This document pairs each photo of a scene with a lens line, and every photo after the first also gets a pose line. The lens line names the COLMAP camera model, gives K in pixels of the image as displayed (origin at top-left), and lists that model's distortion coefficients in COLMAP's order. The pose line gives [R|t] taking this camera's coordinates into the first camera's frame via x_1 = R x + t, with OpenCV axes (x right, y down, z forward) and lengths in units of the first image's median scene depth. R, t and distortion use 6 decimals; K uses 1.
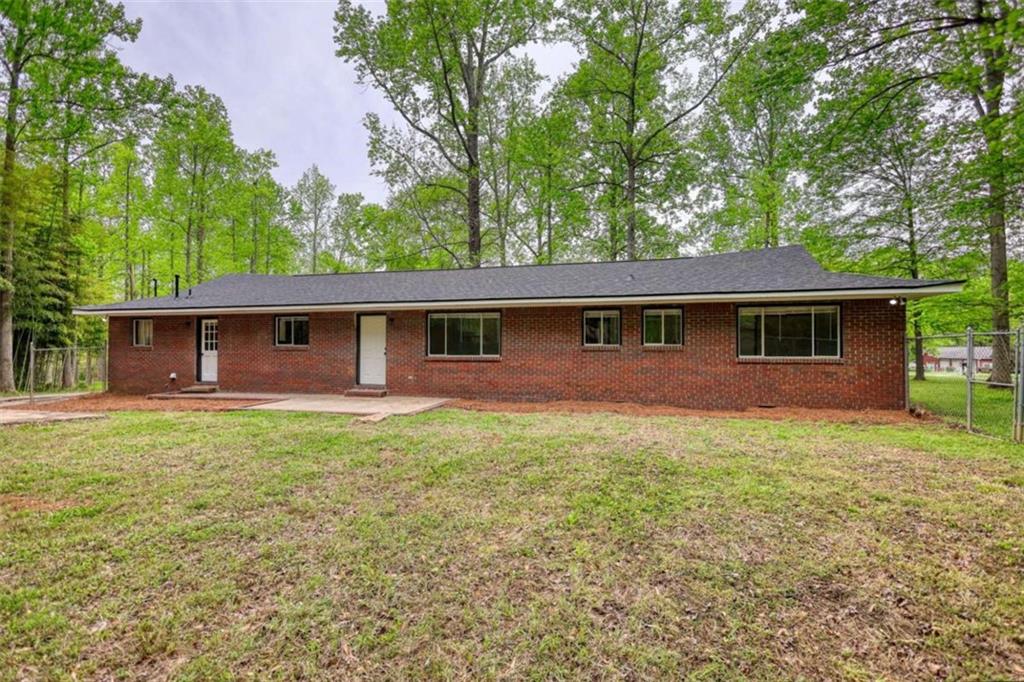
lens RADIAL K [[477.3, 0, 516.8], [0, 477.3, 338.6], [0, 0, 1]] dist [0.003415, -0.000016]
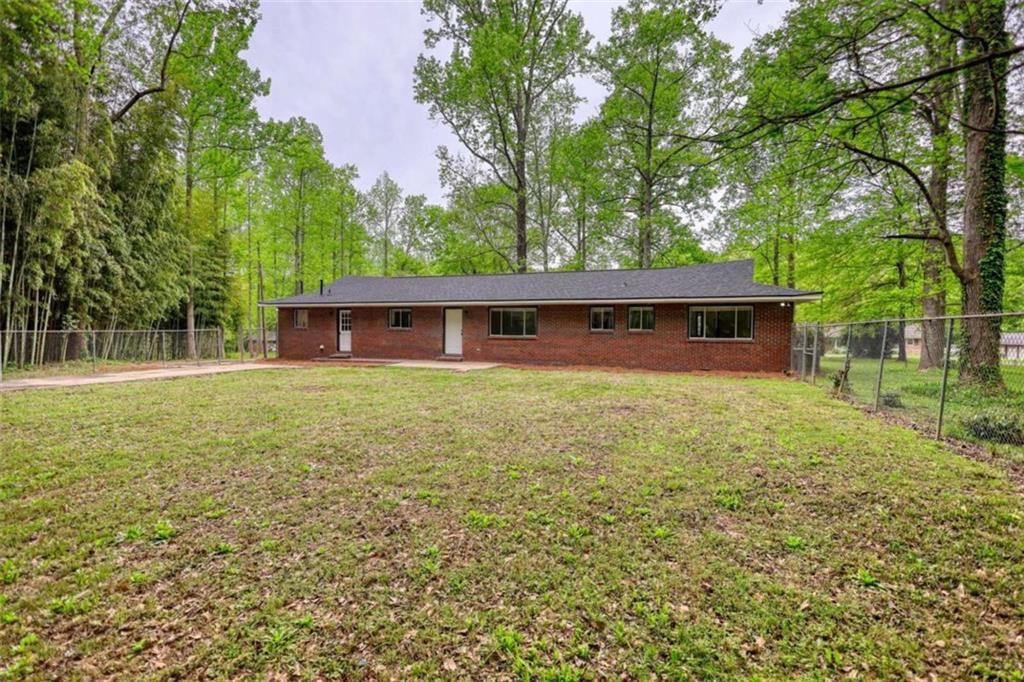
lens RADIAL K [[477.3, 0, 516.8], [0, 477.3, 338.6], [0, 0, 1]] dist [0.003415, -0.000016]
pose [[0.995001, 0.010810, -0.099283, 0.027255], [-0.007112, 0.999270, 0.037524, -0.006407], [0.099616, -0.036631, 0.994352, -0.267942]]
